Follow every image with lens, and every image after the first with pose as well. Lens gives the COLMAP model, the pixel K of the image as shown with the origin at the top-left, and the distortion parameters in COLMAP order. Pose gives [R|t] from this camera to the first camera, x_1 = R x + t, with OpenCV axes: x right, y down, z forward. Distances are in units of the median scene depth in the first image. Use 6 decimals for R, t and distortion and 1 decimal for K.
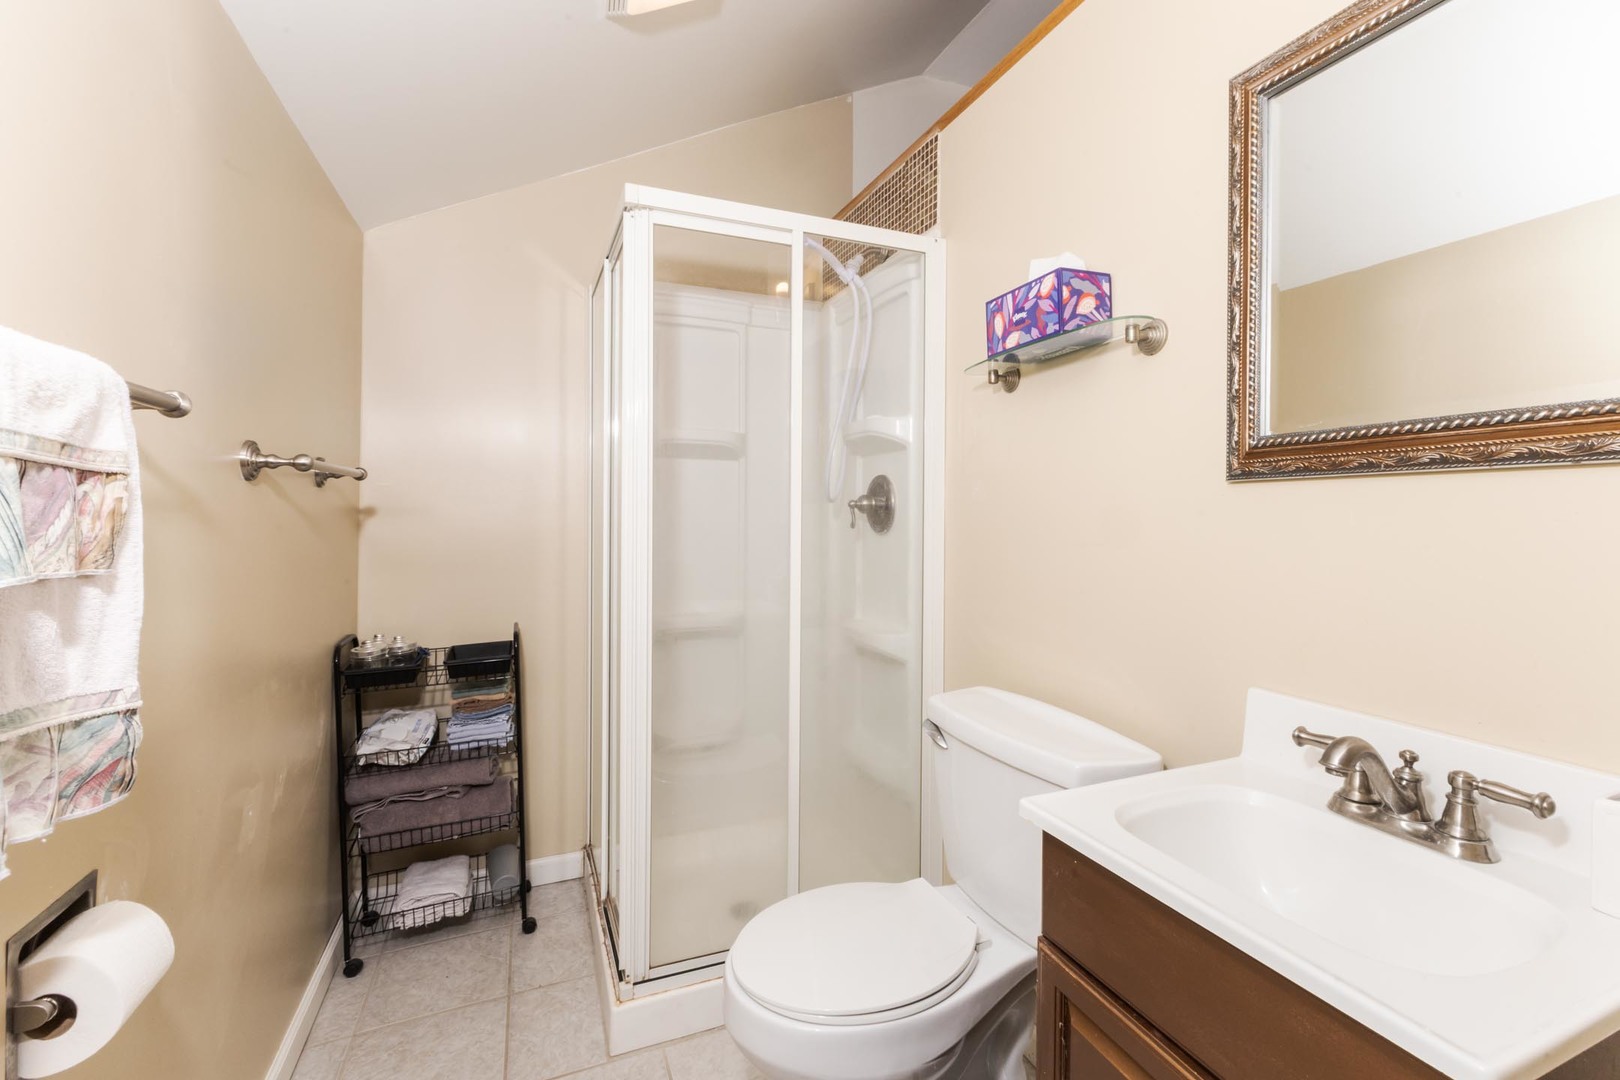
lens RADIAL K [[737.0, 0, 815.8], [0, 737.0, 514.9], [0, 0, 1]] dist [-0.001259, 0.000530]
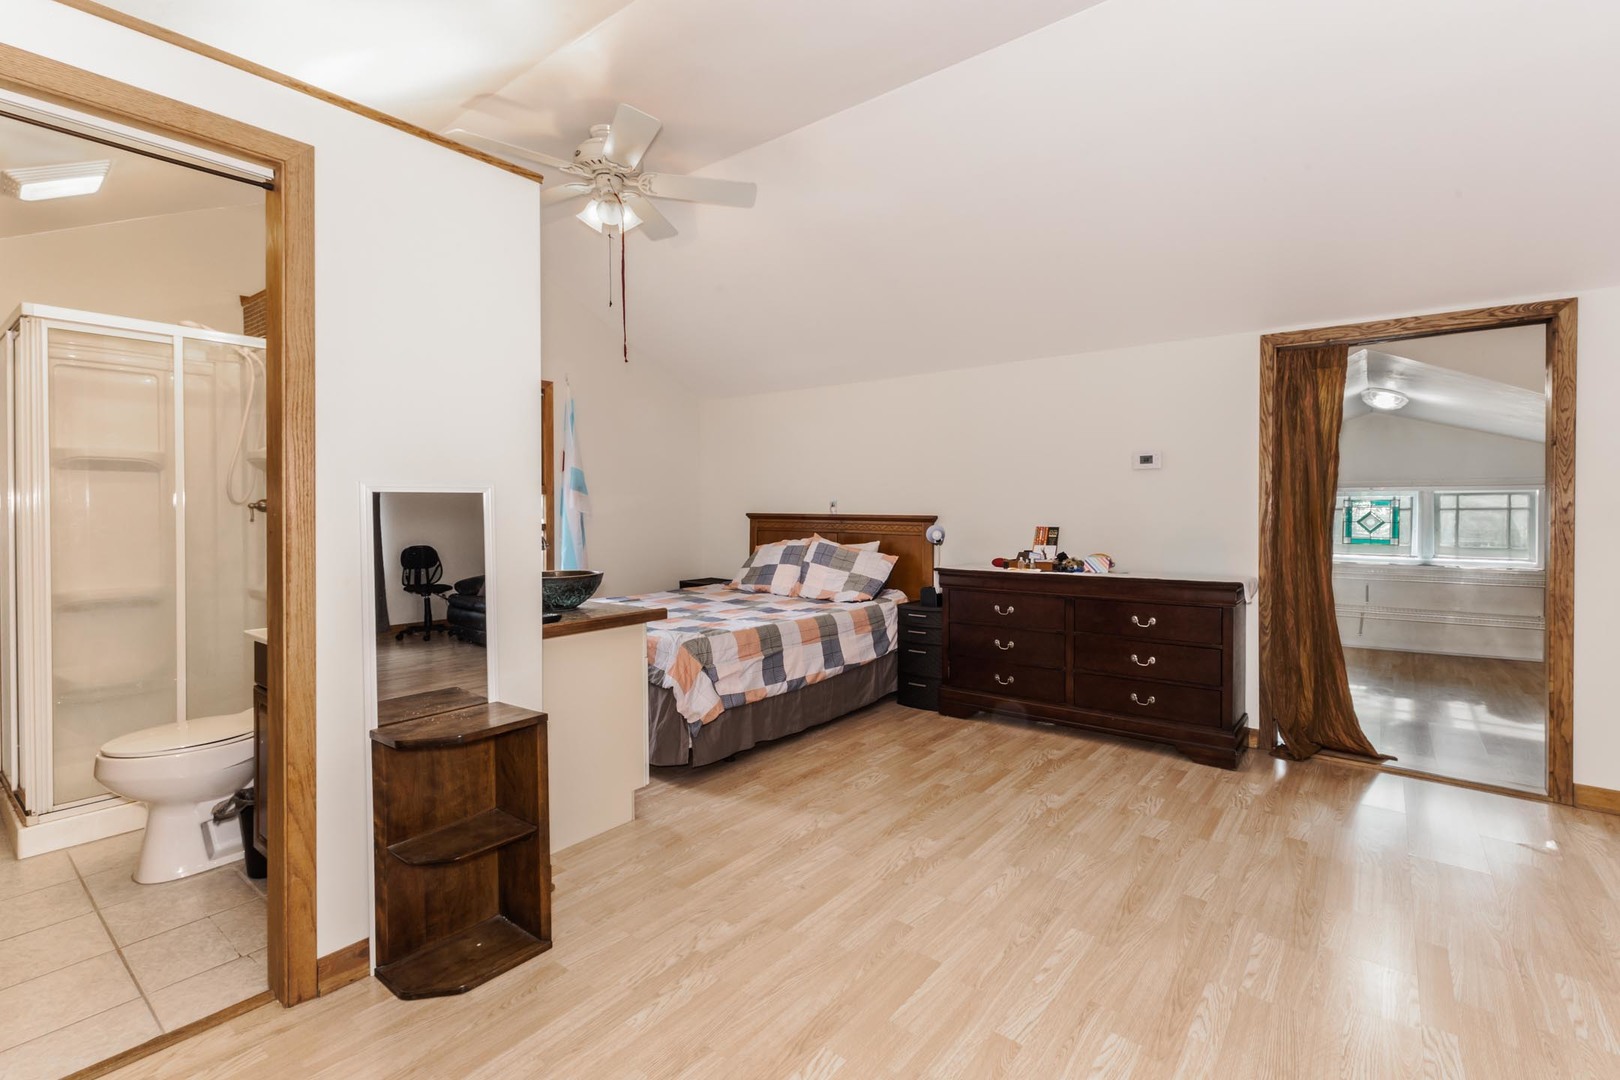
lens RADIAL K [[737.0, 0, 815.8], [0, 737.0, 514.9], [0, 0, 1]] dist [-0.001259, 0.000530]
pose [[0.865183, -0.011285, 0.501329, 0.402438], [0.006272, 0.999912, 0.011684, -0.009233], [-0.501416, -0.006965, 0.865178, -1.169139]]
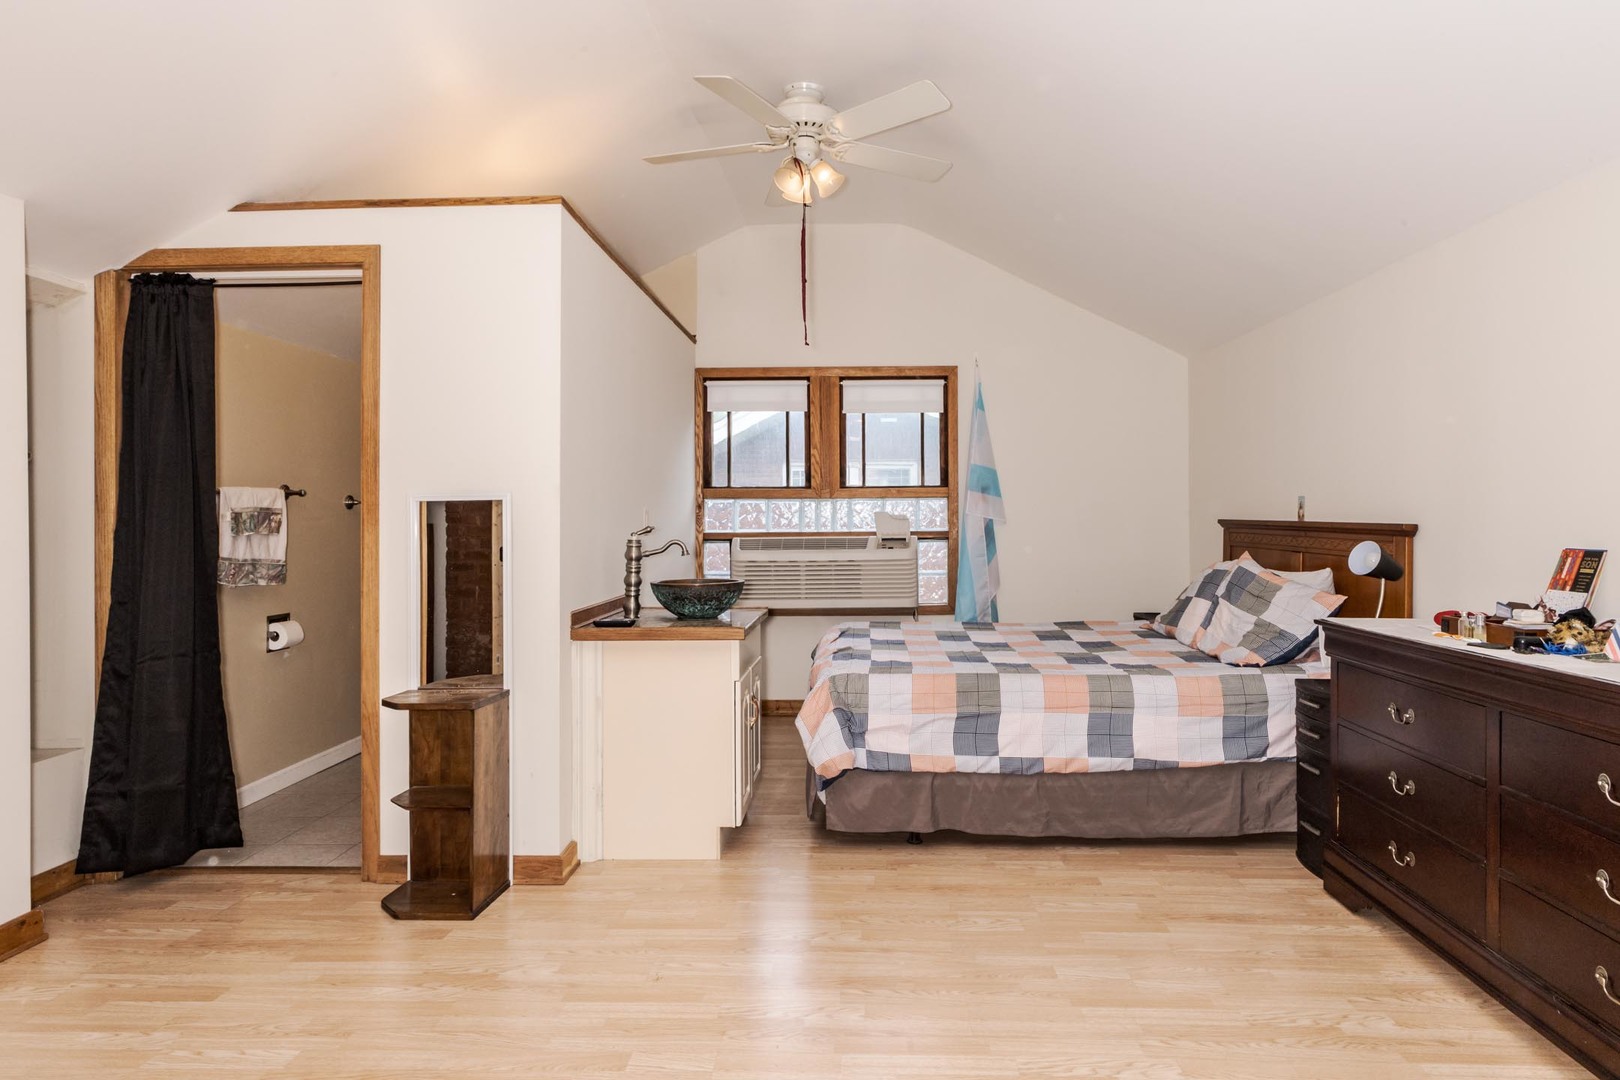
lens RADIAL K [[909.5, 0, 813.9], [0, 909.5, 506.7], [0, 0, 1]] dist [-0.002158, -0.000638]
pose [[0.911117, -0.014396, -0.411896, 1.794642], [0.009215, 0.999852, -0.014561, 0.008701], [0.412045, 0.009471, 0.911114, -1.135737]]
